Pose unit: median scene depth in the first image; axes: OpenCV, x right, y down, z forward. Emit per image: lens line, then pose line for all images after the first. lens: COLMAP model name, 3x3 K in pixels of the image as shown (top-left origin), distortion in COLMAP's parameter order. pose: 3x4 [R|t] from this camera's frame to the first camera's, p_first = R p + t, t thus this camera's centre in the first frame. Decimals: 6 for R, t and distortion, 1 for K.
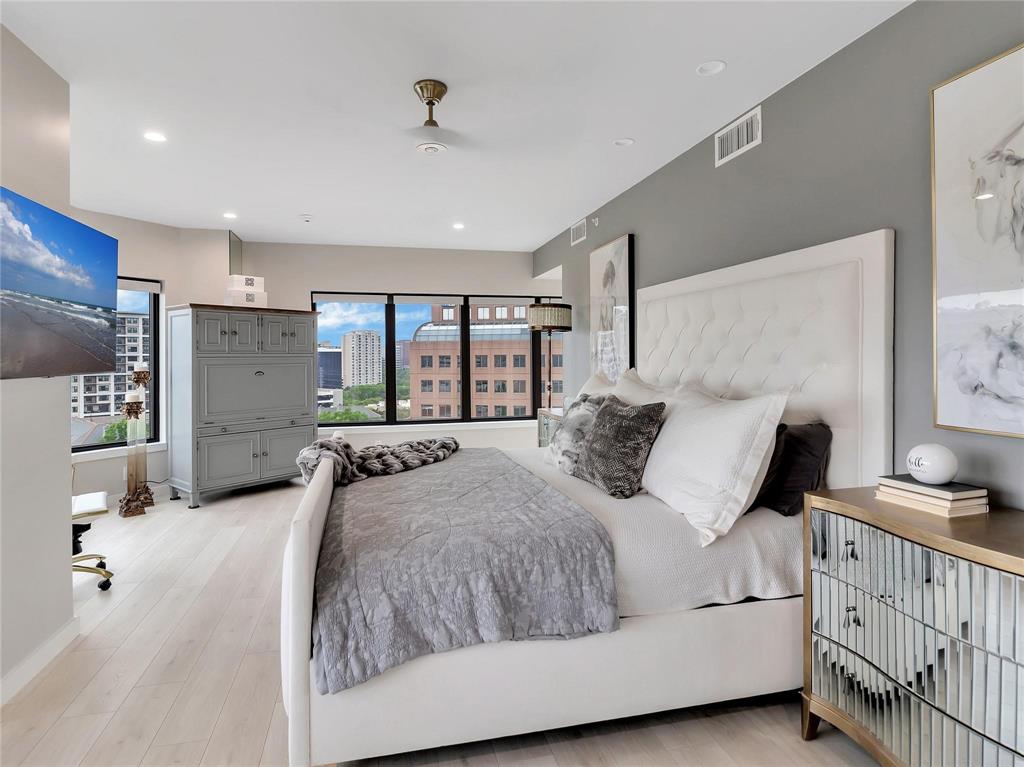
lens RADIAL K [[554.9, 0, 509.3], [0, 554.9, 362.9], [0, 0, 1]] dist [-0.000365, -0.000283]
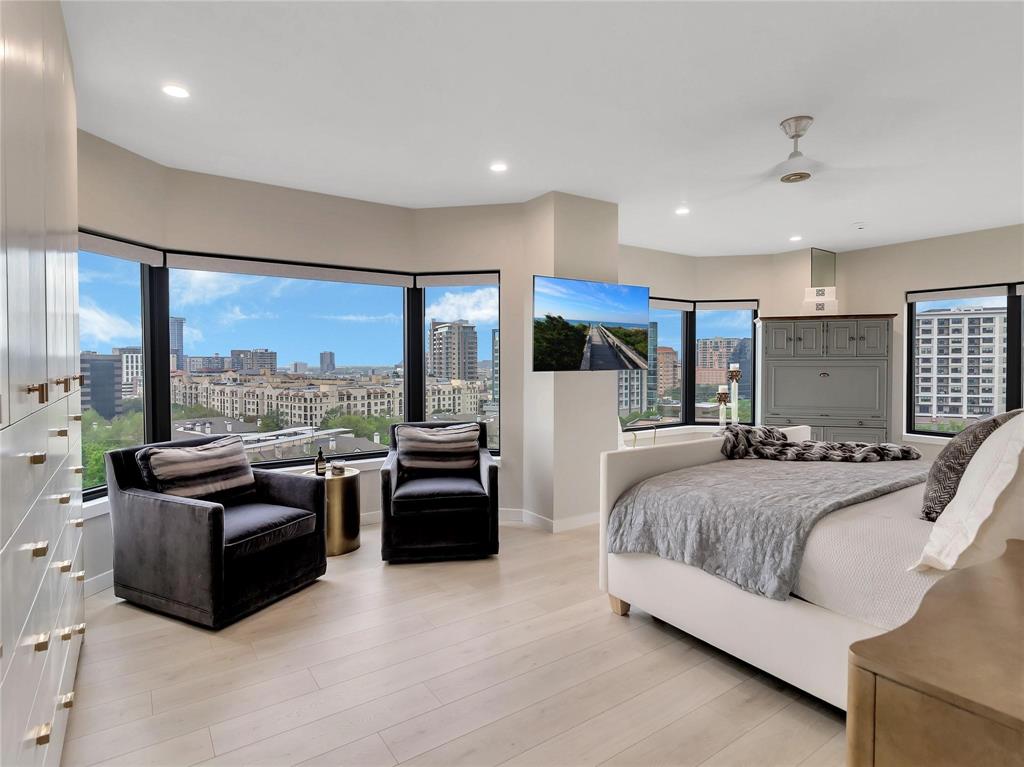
lens RADIAL K [[554.9, 0, 509.3], [0, 554.9, 362.9], [0, 0, 1]] dist [-0.000365, -0.000283]
pose [[0.354487, 0.006910, -0.935036, 1.059096], [-0.009067, 0.999951, 0.003952, -0.010187], [0.935017, 0.007077, 0.354532, 0.065052]]
